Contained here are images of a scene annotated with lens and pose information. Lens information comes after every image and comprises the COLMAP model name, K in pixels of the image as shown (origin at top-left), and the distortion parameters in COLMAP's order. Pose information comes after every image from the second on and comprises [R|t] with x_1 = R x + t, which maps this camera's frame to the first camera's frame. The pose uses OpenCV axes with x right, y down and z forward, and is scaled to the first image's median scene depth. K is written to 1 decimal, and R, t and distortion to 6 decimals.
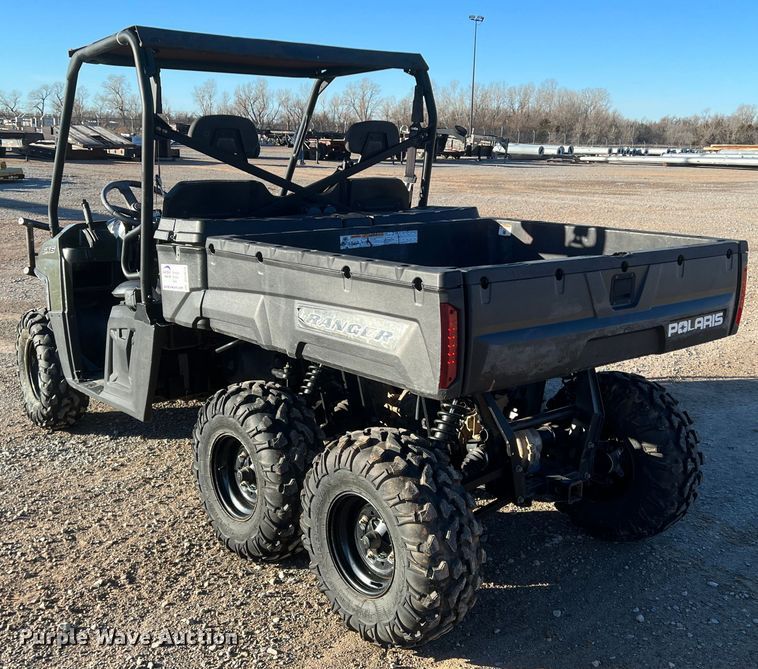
lens RADIAL K [[914.1, 0, 379.0], [0, 914.1, 334.5], [0, 0, 1]] dist [0.059594, -0.040233]
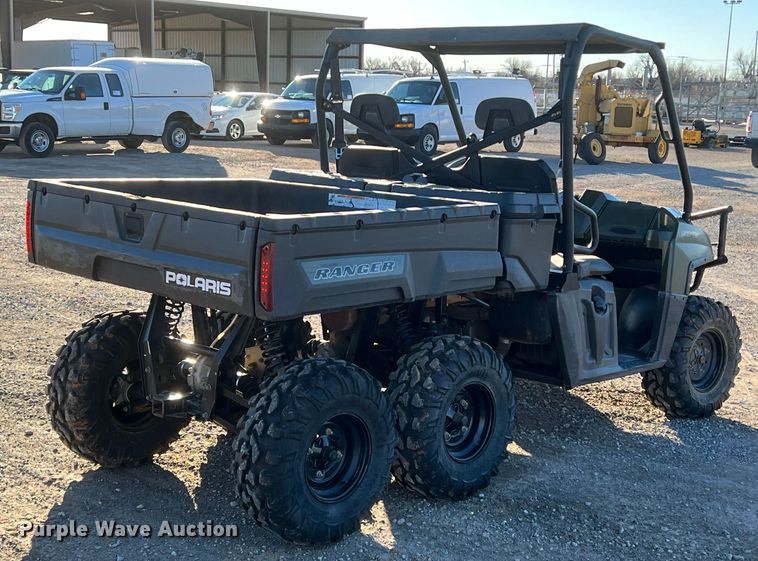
lens RADIAL K [[1253.8, 0, 379.0], [0, 1253.8, 280.5], [0, 0, 1]] dist [0.043479, 0.024002]
pose [[0.099808, 0.136070, -0.985659, 1.593283], [-0.246235, 0.963171, 0.108032, -0.196230], [0.964057, 0.231921, 0.129638, 0.928605]]
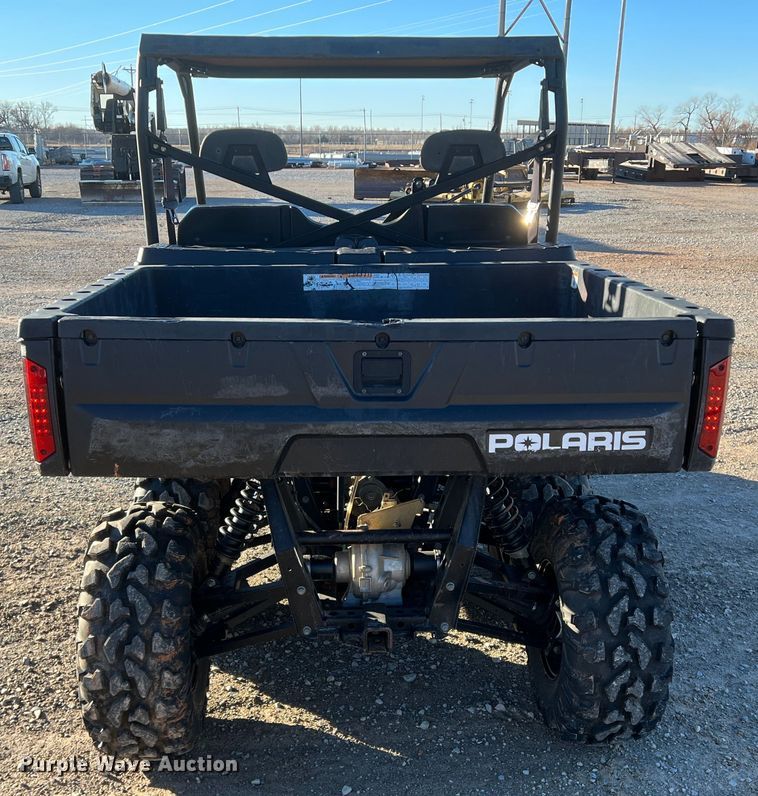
lens RADIAL K [[1000.9, 0, 379.9], [0, 1000.9, 446.5], [0, 0, 1]] dist [0.026629, 0.047028]
pose [[0.792711, 0.157389, -0.588930, 0.600675], [-0.115834, 0.987384, 0.107959, -0.062827], [0.598492, -0.017363, 0.800941, 0.328562]]
